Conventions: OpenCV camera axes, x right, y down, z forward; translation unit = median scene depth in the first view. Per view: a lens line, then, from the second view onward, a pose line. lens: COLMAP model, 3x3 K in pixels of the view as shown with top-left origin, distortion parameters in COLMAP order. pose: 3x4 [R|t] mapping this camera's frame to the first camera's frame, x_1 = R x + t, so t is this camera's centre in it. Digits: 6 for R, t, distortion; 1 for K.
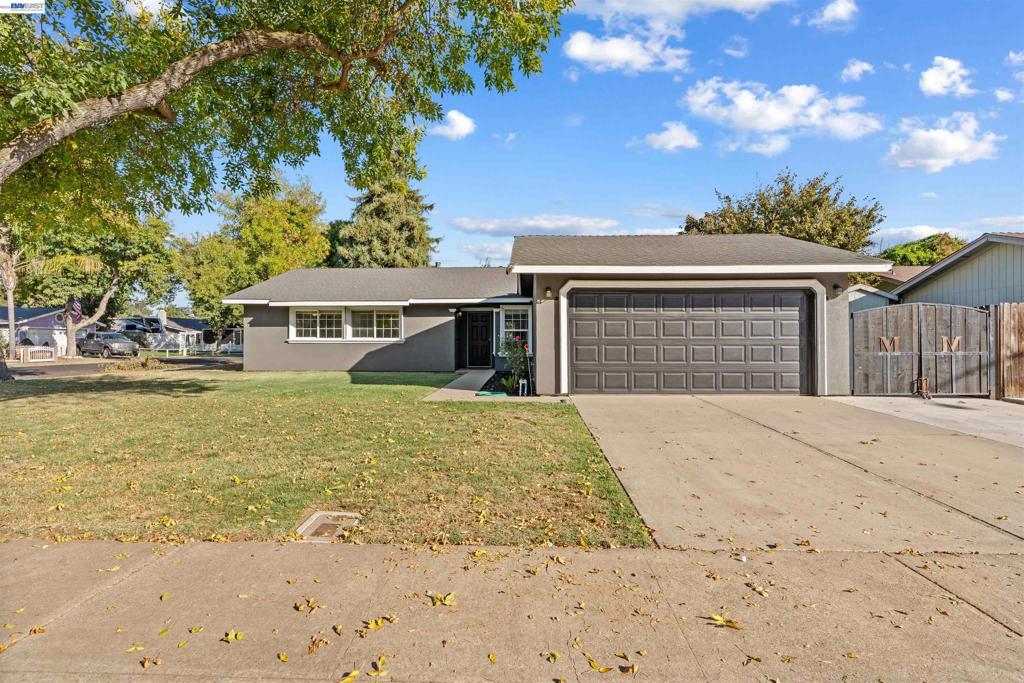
lens RADIAL K [[493.1, 0, 506.5], [0, 493.1, 347.9], [0, 0, 1]] dist [-0.008415, 0.003263]
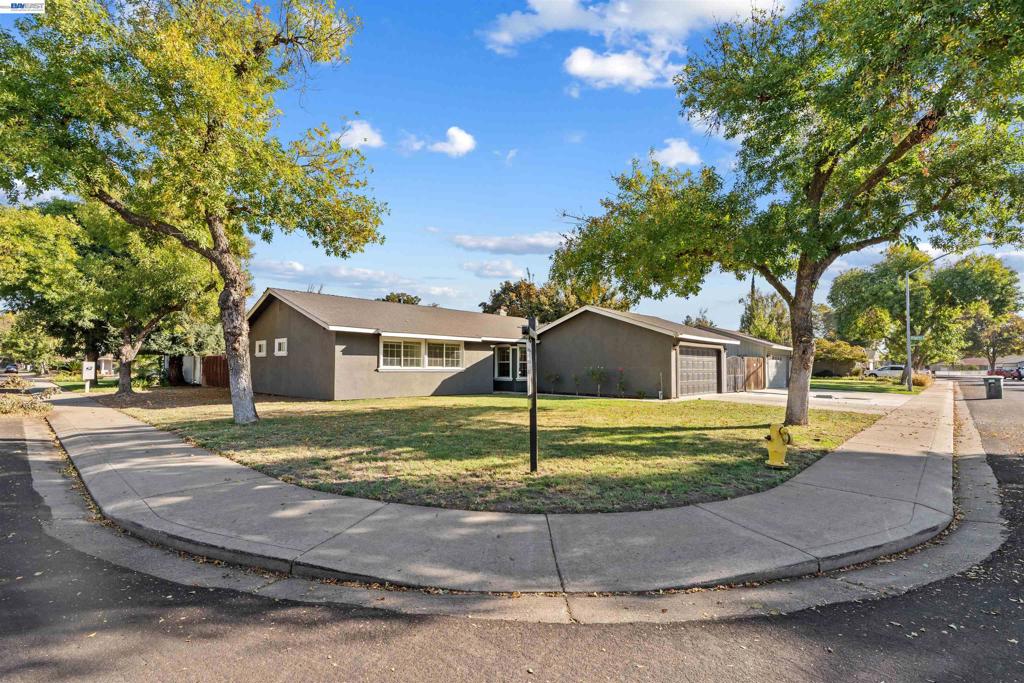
lens RADIAL K [[465.8, 0, 530.1], [0, 465.8, 352.8], [0, 0, 1]] dist [-0.009779, 0.003640]
pose [[0.641588, 0.028598, 0.766516, -0.982394], [0.006576, 0.999063, -0.042778, -0.005497], [-0.767022, 0.032487, 0.640798, 0.137273]]
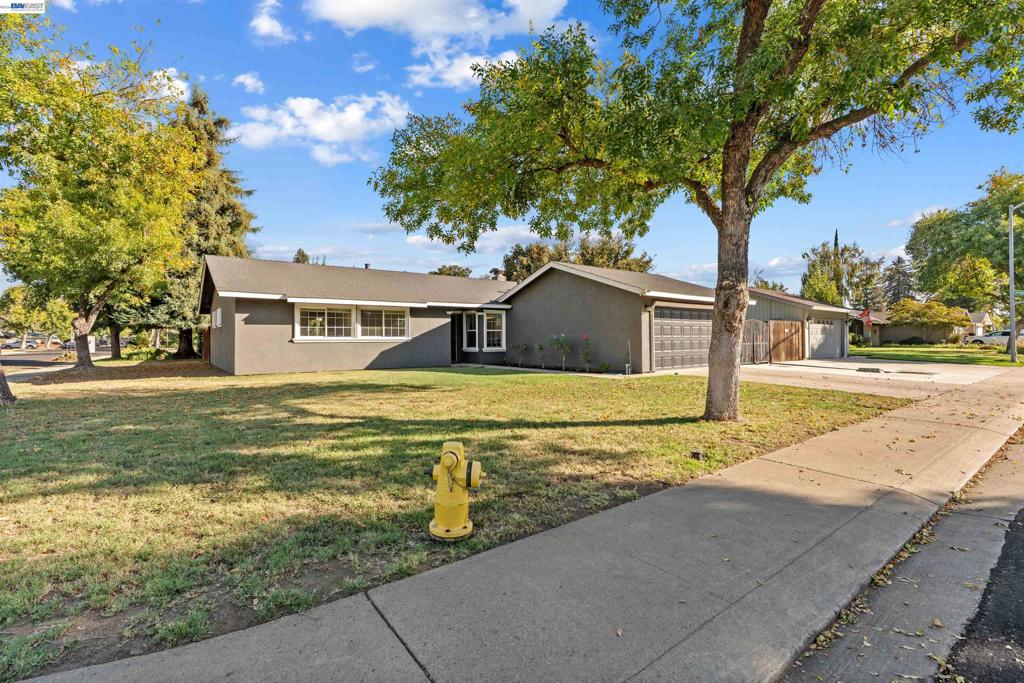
lens RADIAL K [[465.8, 0, 519.1], [0, 465.8, 336.2], [0, 0, 1]] dist [-0.009779, 0.003640]
pose [[0.757505, -0.000234, 0.652830, -0.686962], [0.015587, 0.999721, -0.017728, -0.000162], [-0.652644, 0.023605, 0.757297, 0.079448]]
